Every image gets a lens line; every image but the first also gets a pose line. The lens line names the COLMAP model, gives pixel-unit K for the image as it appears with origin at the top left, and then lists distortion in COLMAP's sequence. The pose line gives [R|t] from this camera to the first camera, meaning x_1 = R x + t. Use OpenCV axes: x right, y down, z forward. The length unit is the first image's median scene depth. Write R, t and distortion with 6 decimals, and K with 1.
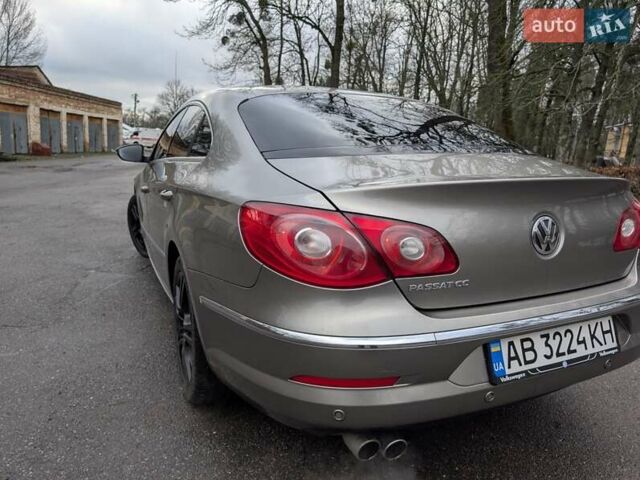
lens RADIAL K [[464.8, 0, 343.7], [0, 464.8, 241.9], [0, 0, 1]] dist [-0.001575, -0.002016]
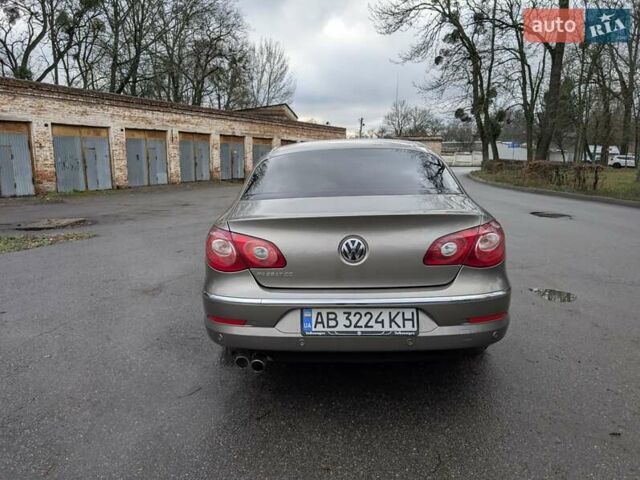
lens RADIAL K [[467.9, 0, 320.0], [0, 467.9, 240.0], [0, 0, 1]] dist [0.001684, 0.003995]
pose [[0.871554, 0.035747, -0.488995, 0.057460], [-0.052708, 0.998390, -0.020959, -0.000501], [0.487458, 0.044041, 0.872035, -0.023272]]
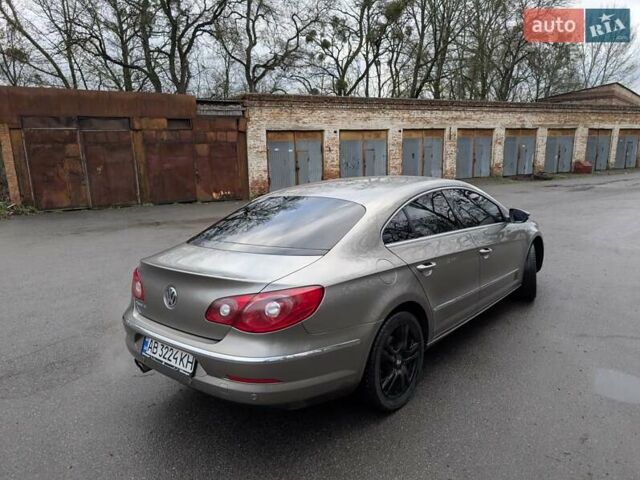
lens RADIAL K [[473.4, 0, 320.0], [0, 473.4, 240.0], [0, 0, 1]] dist [-0.006060, -0.003837]
pose [[0.388427, 0.110770, -0.914797, 0.129516], [-0.133404, 0.989050, 0.063117, -0.024284], [0.911772, 0.097521, 0.398951, 0.038589]]
